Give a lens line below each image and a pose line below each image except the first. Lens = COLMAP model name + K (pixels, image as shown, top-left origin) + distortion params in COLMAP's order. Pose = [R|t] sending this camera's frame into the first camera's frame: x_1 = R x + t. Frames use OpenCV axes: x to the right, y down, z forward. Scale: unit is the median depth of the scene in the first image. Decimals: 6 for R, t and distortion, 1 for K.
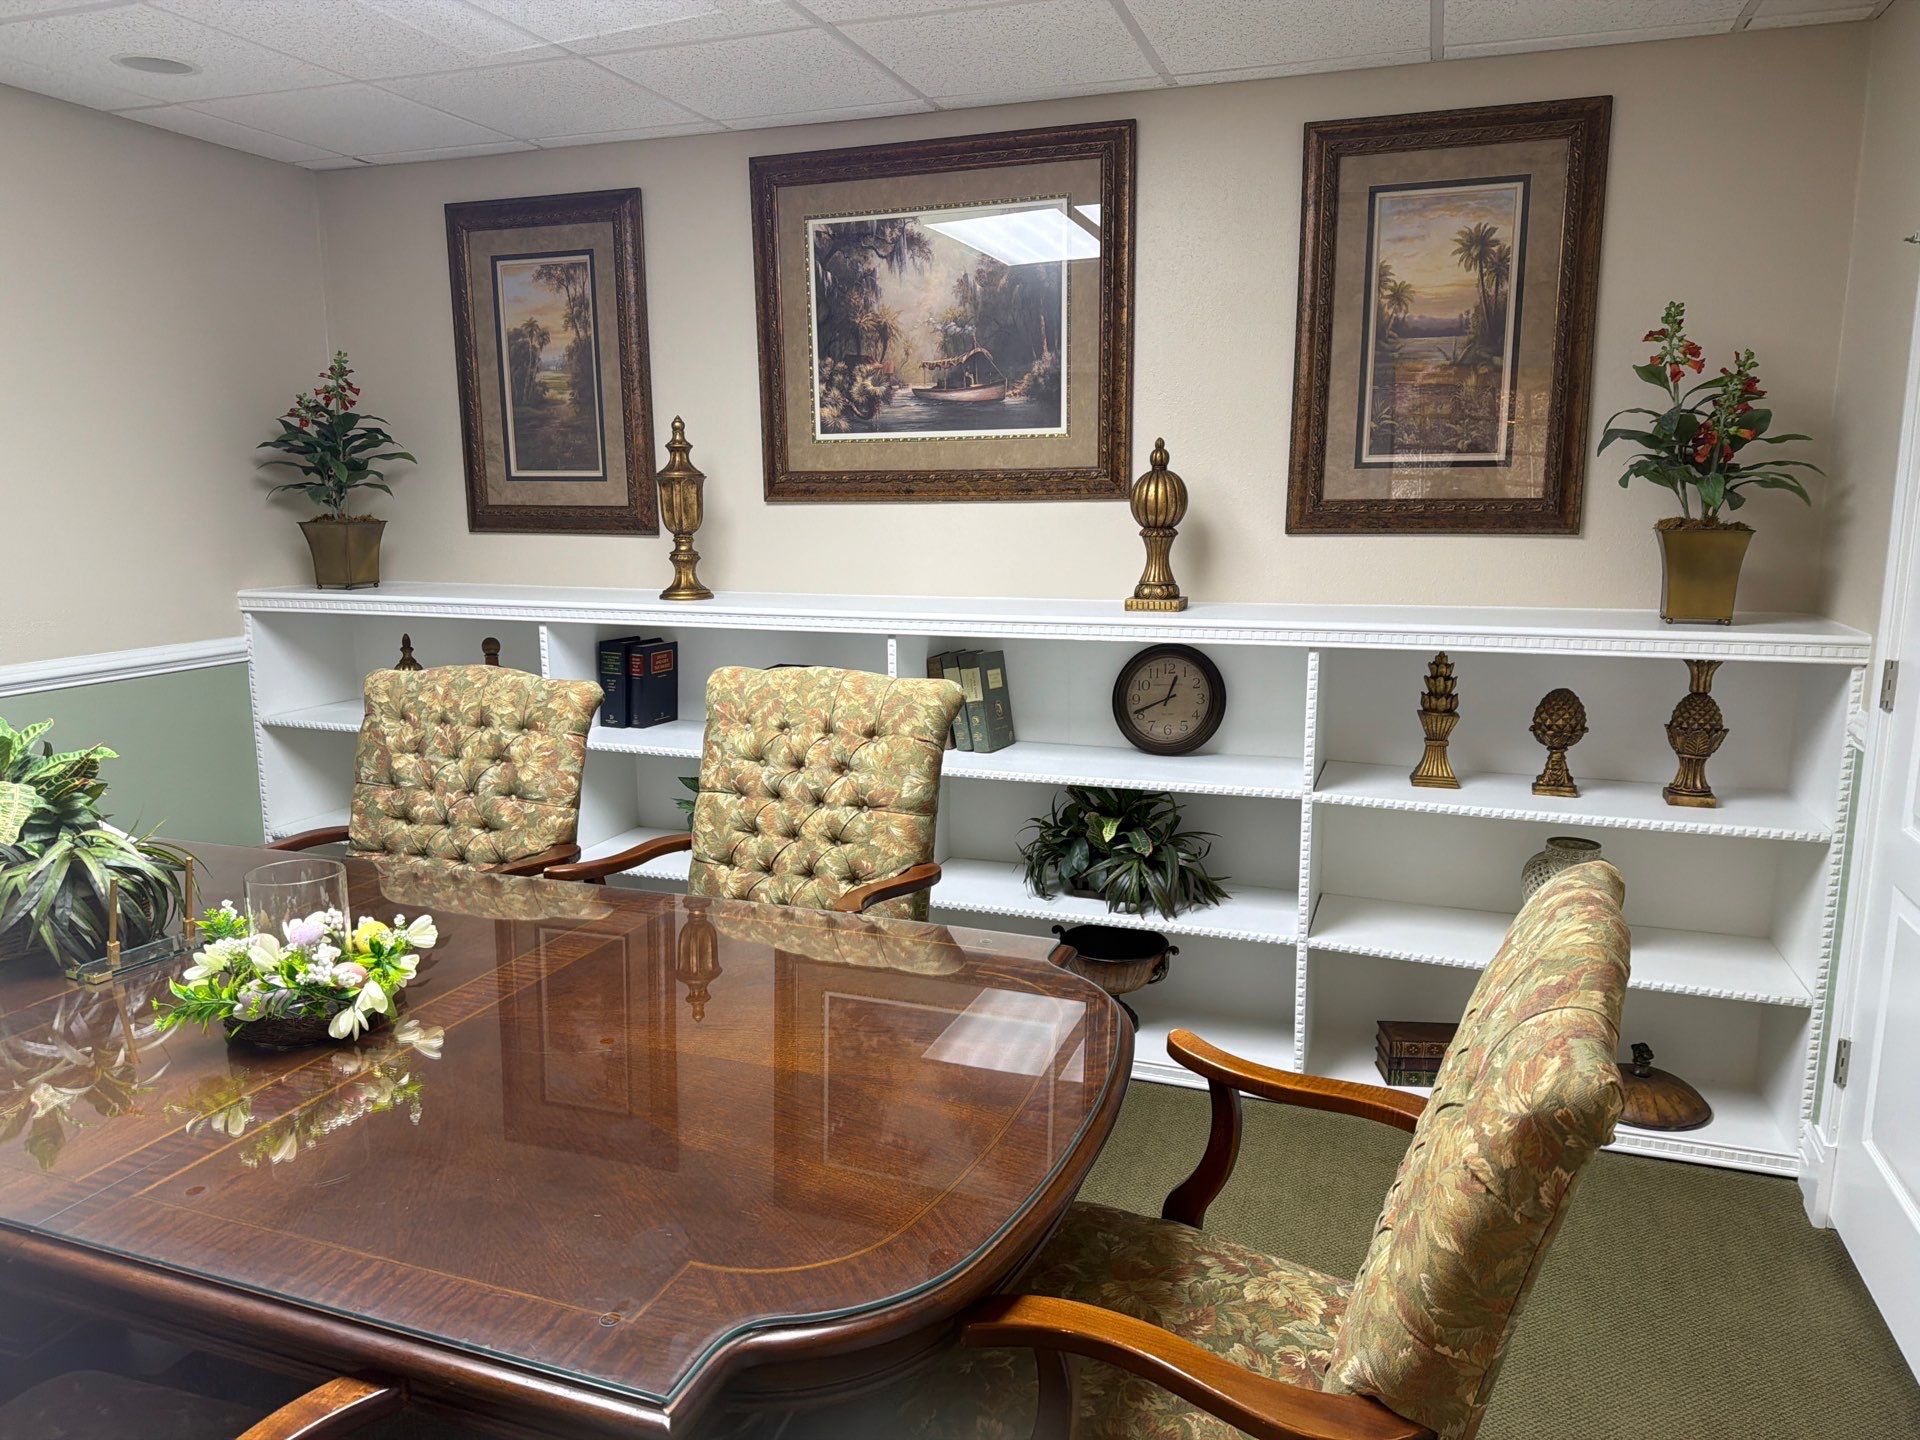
lens RADIAL K [[1372.8, 0, 967.5], [0, 1372.8, 737.2], [0, 0, 1]] dist [0.039756, -0.084032]
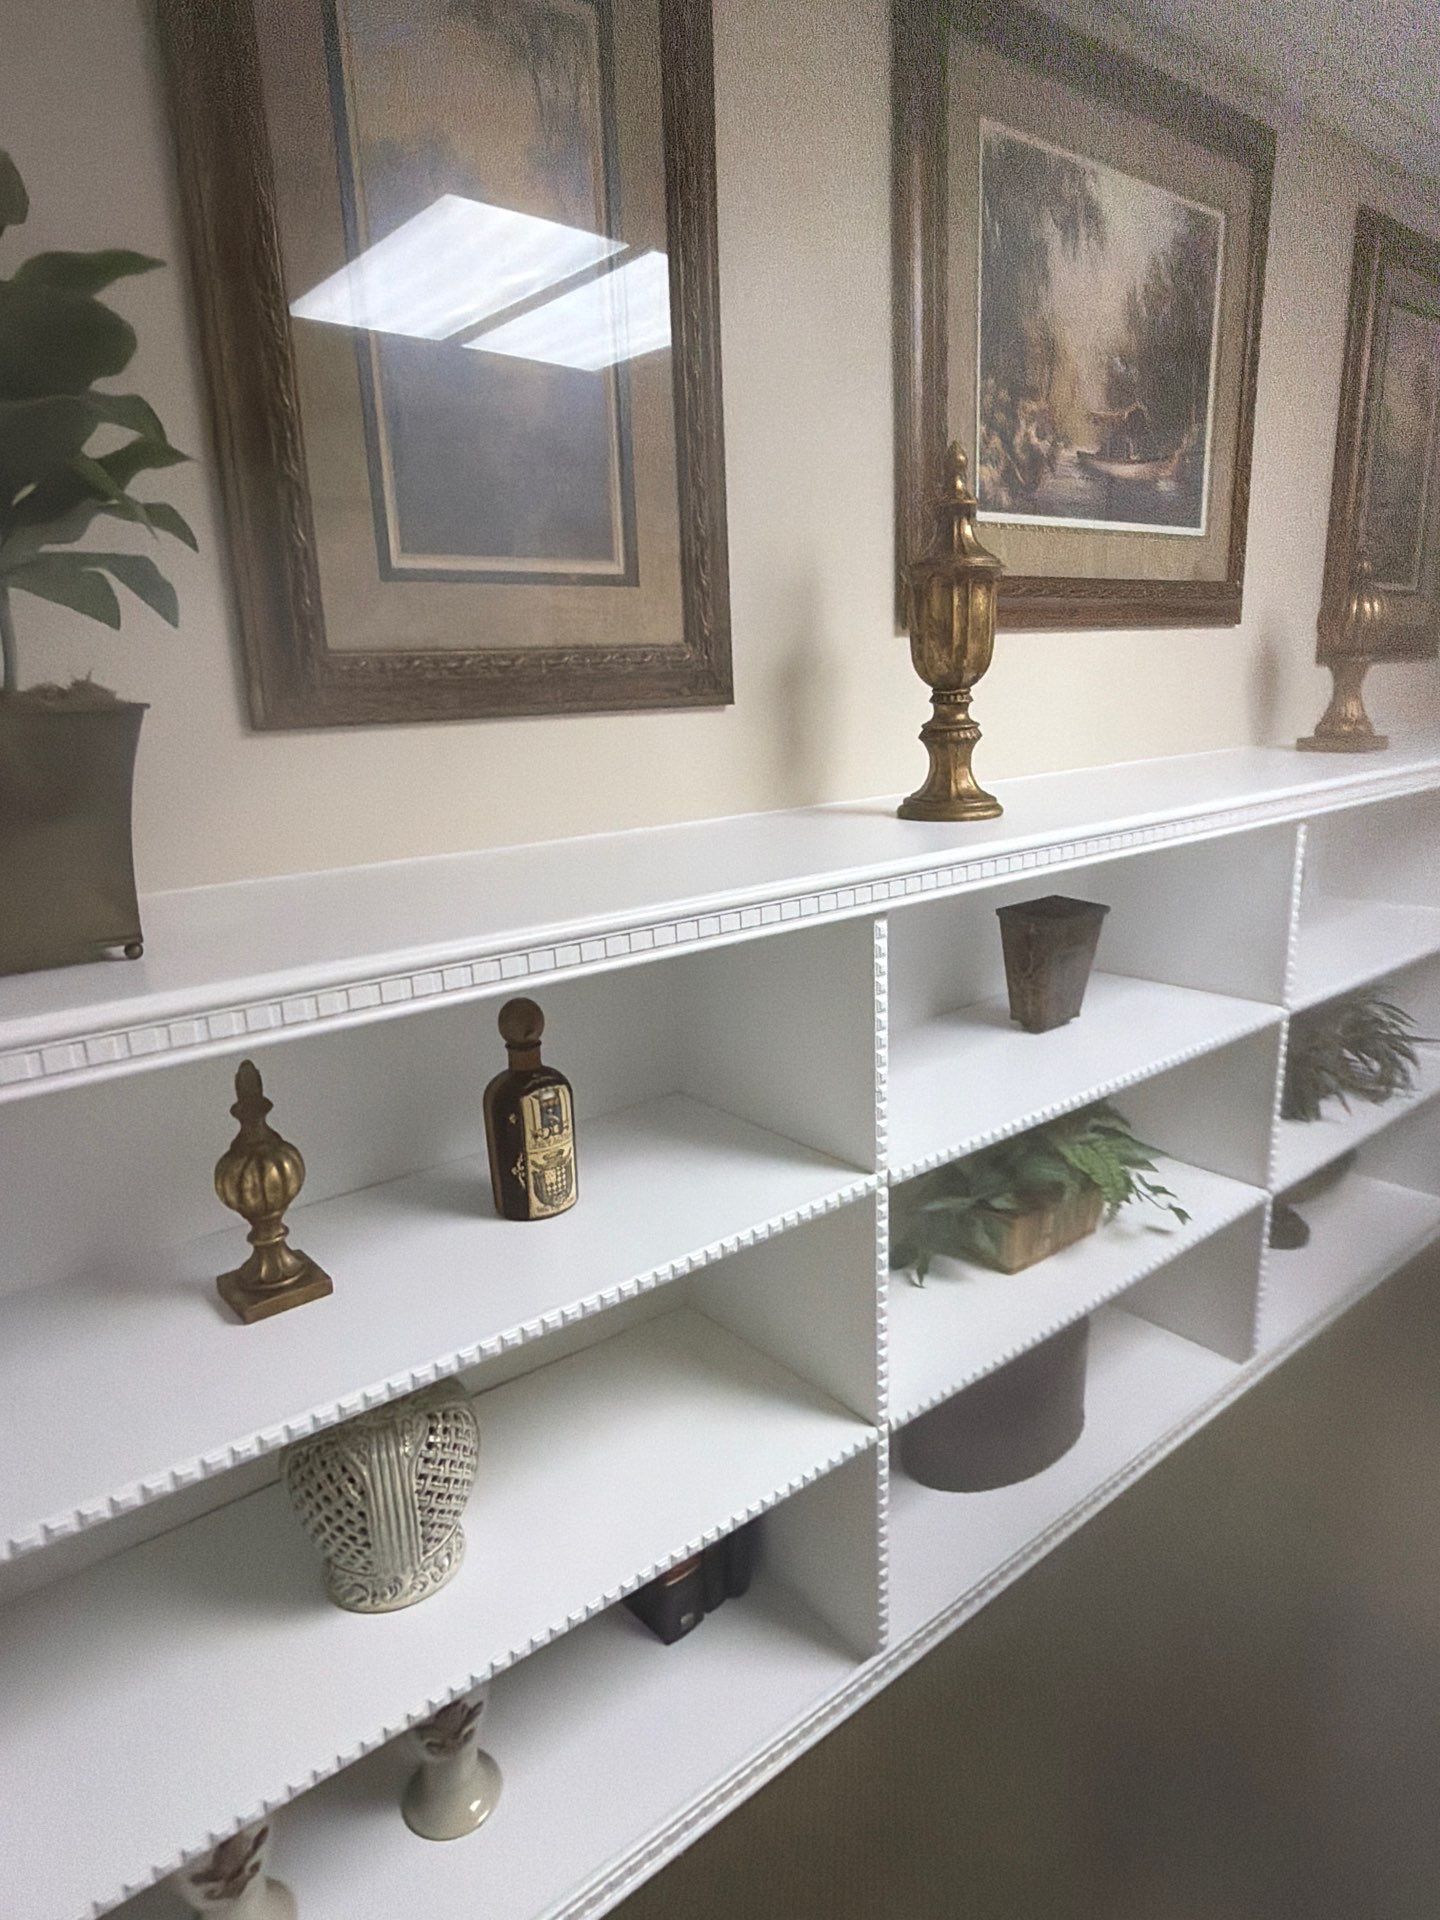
lens RADIAL K [[1142.0, 0, 700.2], [0, 1142.0, 974.0], [0, 0, 1]] dist [-0.029306, 0.001829]
pose [[0.543328, -0.229196, 0.807628, -0.642542], [0.187712, 0.970822, 0.149227, -0.131104], [-0.818266, 0.070522, 0.570498, 0.885885]]
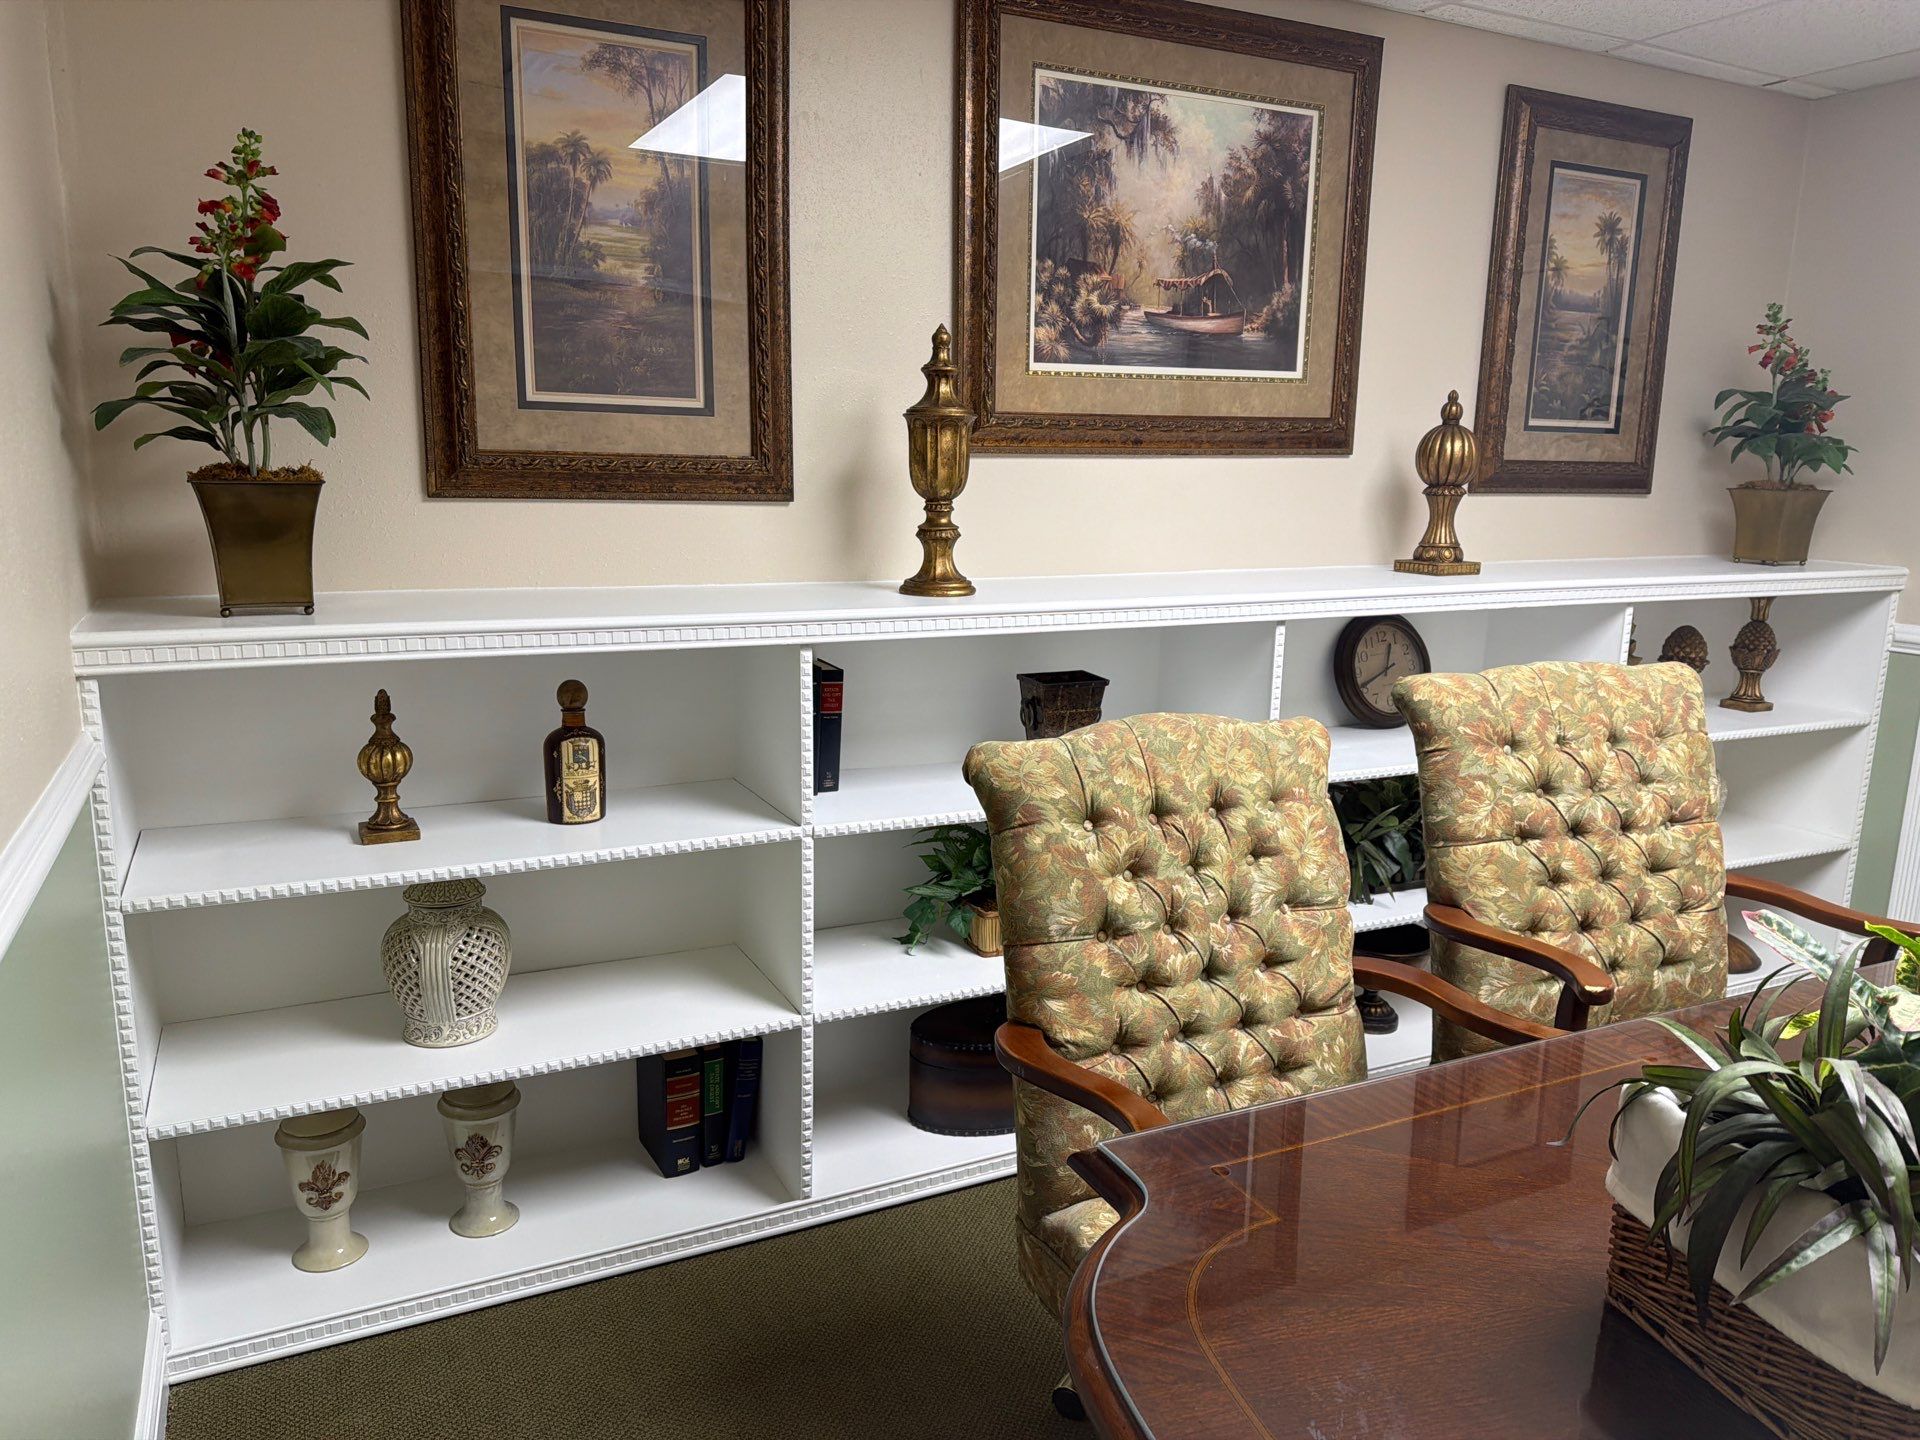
lens RADIAL K [[1372.8, 0, 960.4], [0, 1372.8, 730.0], [0, 0, 1]] dist [0.039756, -0.084032]
pose [[0.699851, -0.126819, 0.702940, -0.726958], [0.107679, 0.991598, 0.071690, -0.084871], [-0.706126, 0.025519, 0.707627, 0.534584]]
